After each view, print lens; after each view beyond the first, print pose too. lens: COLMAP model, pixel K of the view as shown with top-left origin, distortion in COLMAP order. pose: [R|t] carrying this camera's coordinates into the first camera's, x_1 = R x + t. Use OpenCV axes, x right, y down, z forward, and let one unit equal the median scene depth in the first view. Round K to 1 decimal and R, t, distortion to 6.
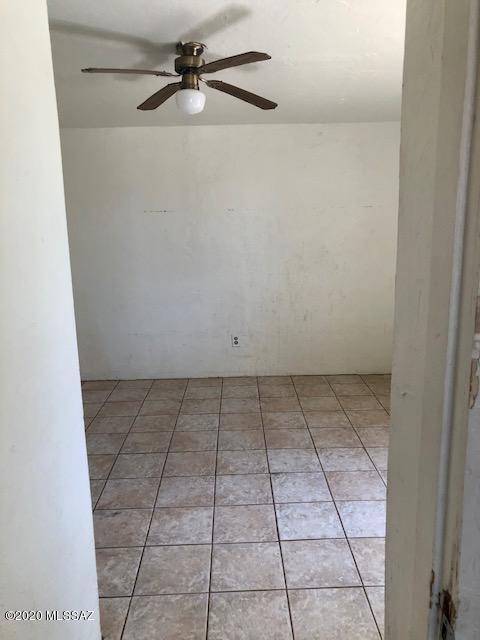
lens RADIAL K [[526.6, 0, 239.8], [0, 526.6, 320.1], [0, 0, 1]] dist [0.028213, -0.007318]
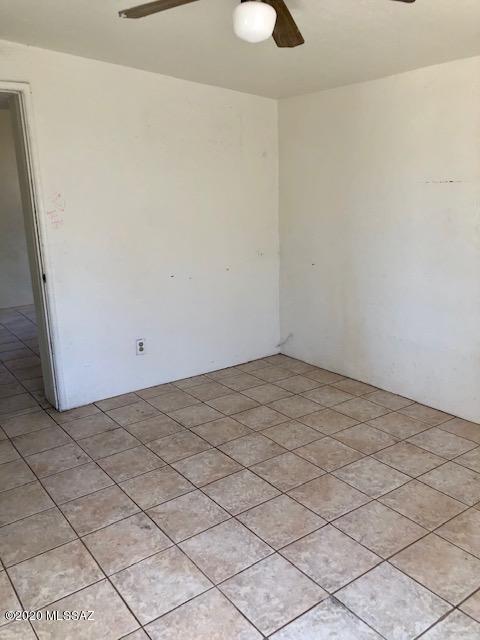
lens RADIAL K [[526.6, 0, 239.3], [0, 526.6, 319.4], [0, 0, 1]] dist [0.028213, -0.007318]
pose [[0.577504, 0.205902, -0.789996, 0.382715], [-0.160044, 0.977449, 0.137764, -0.099434], [0.800547, 0.046875, 0.597434, 0.439491]]
